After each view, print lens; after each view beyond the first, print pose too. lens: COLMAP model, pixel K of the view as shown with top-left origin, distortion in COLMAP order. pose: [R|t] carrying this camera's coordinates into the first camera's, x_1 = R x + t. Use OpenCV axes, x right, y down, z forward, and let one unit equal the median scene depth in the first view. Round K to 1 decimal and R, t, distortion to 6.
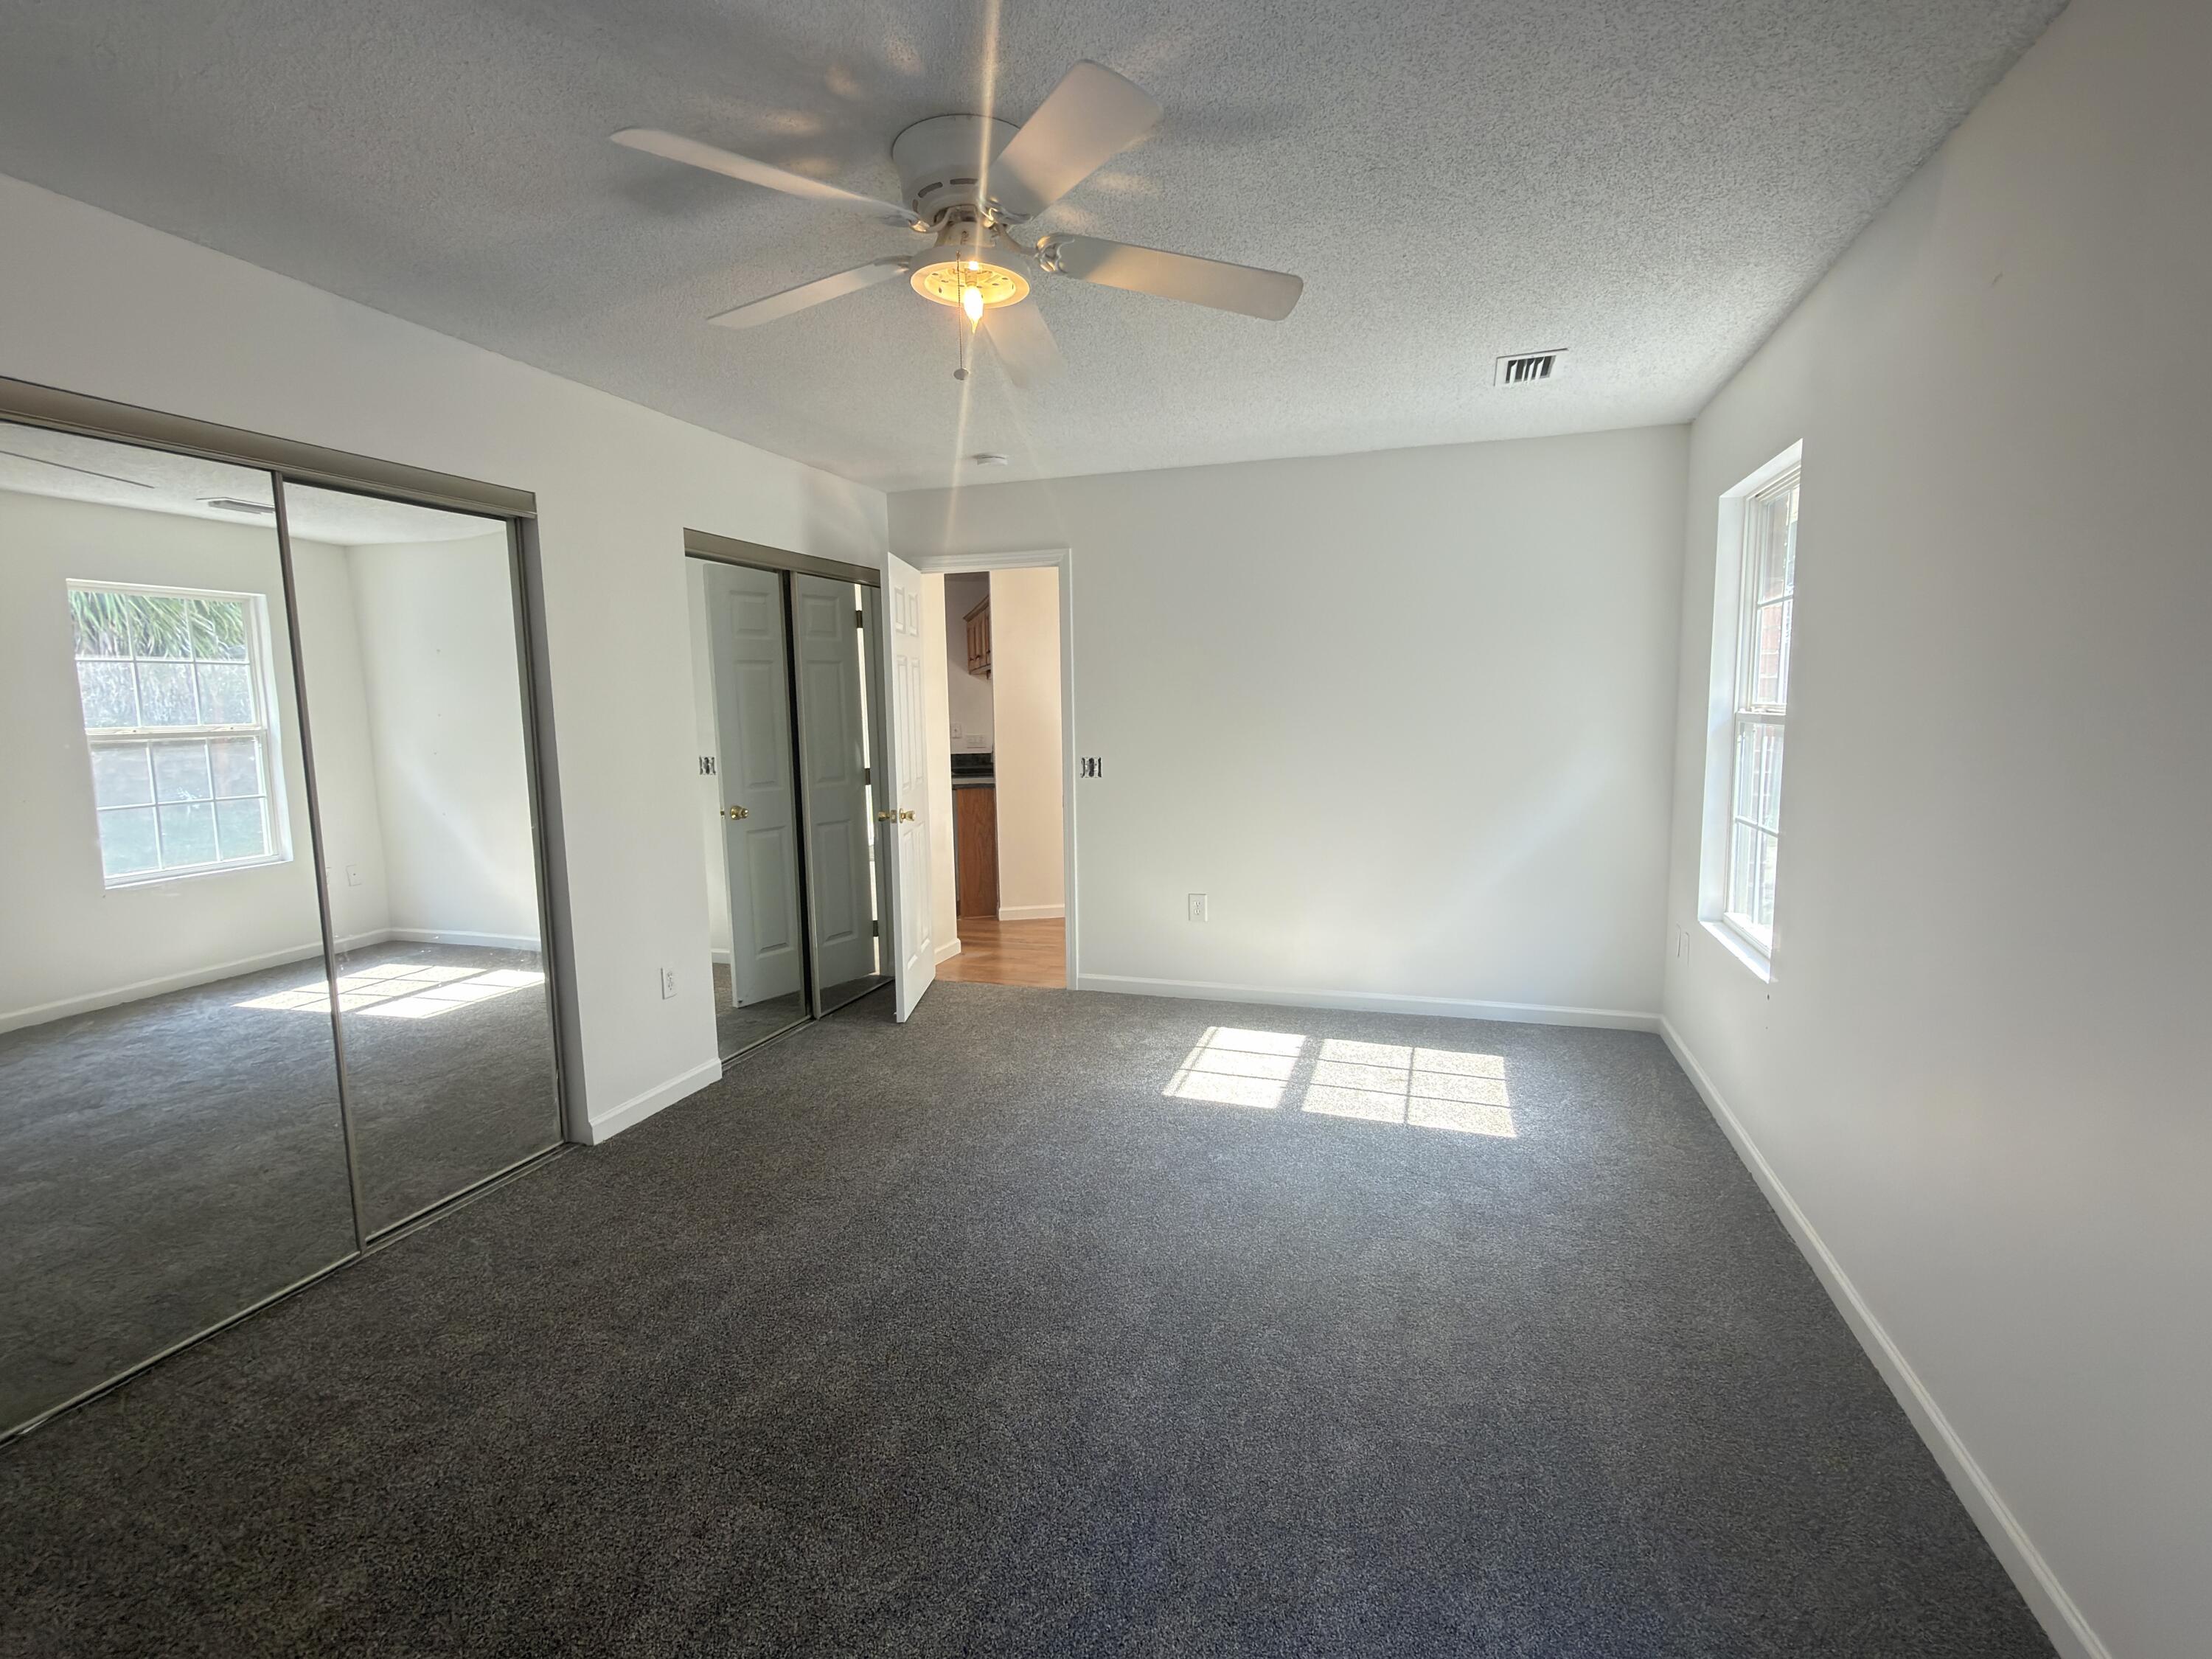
lens RADIAL K [[1043.7, 0, 1103.6], [0, 1043.7, 832.0], [0, 0, 1]] dist [-0.000298, 0.000075]
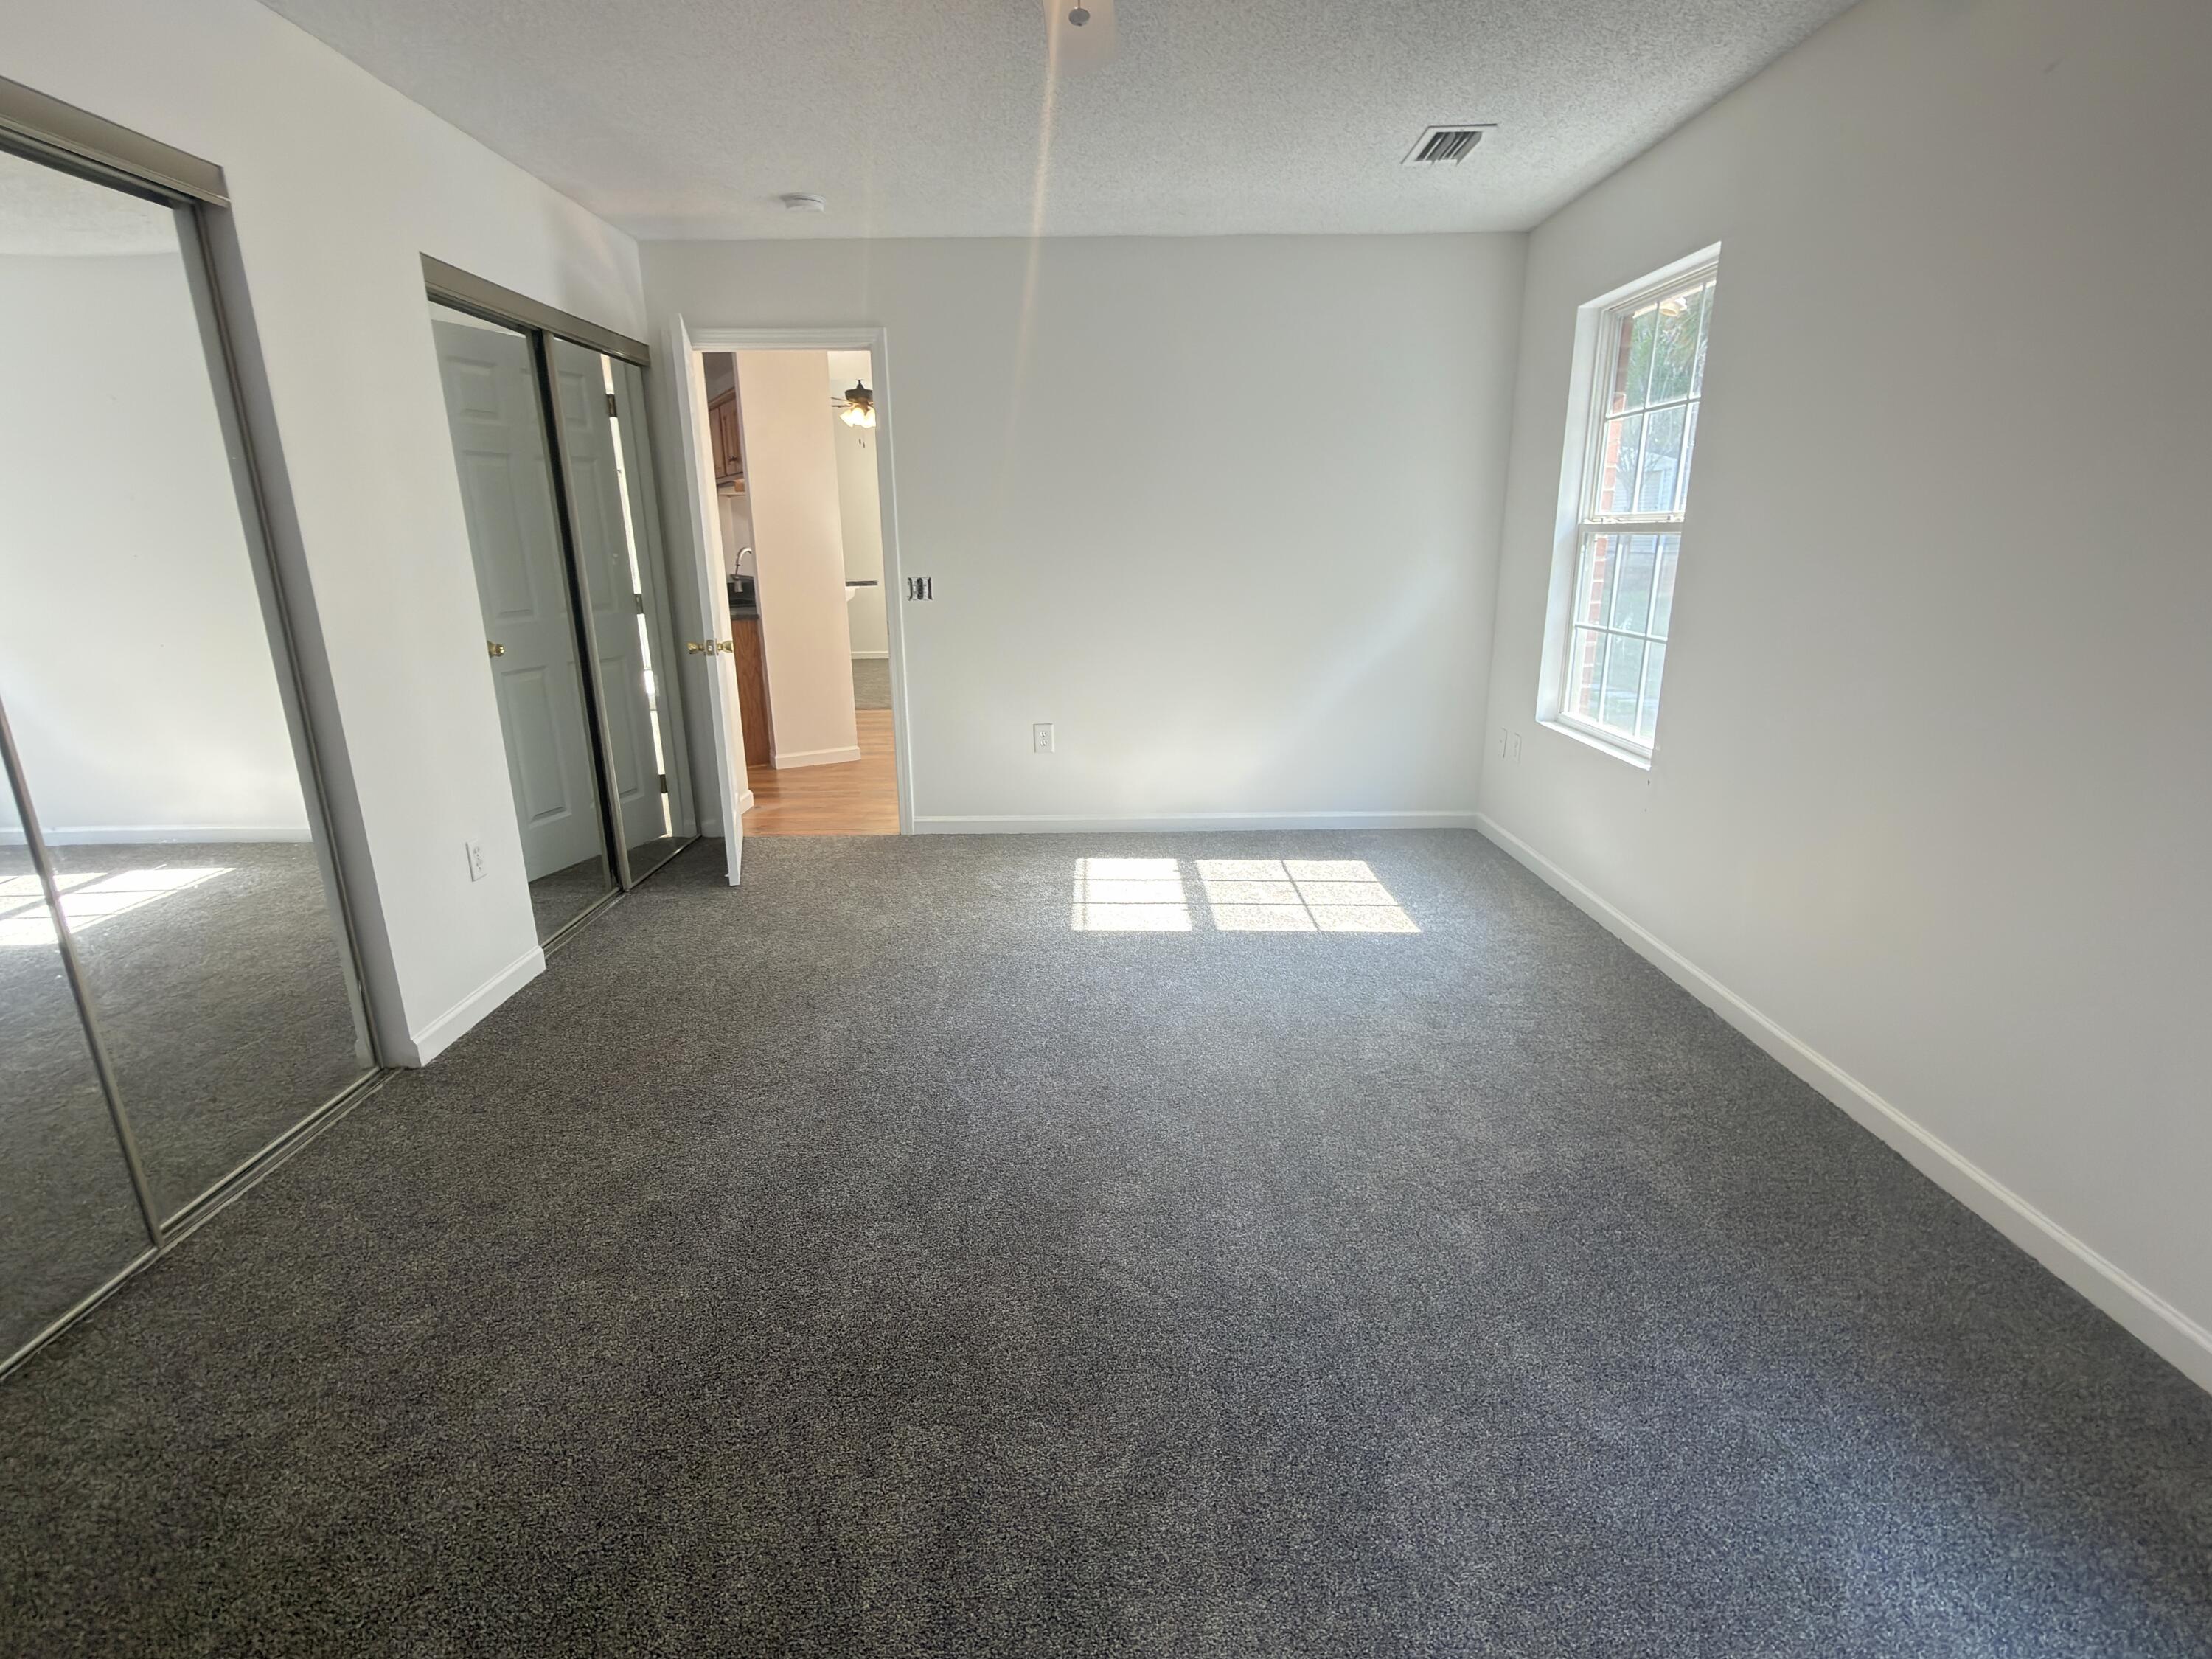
lens RADIAL K [[1043.7, 0, 1103.6], [0, 1043.7, 832.0], [0, 0, 1]] dist [-0.000298, 0.000075]
pose [[0.949942, -0.079724, 0.302082, -0.193286], [0.033504, 0.987314, 0.155207, 0.014141], [-0.310623, -0.137317, 0.940562, 0.097497]]
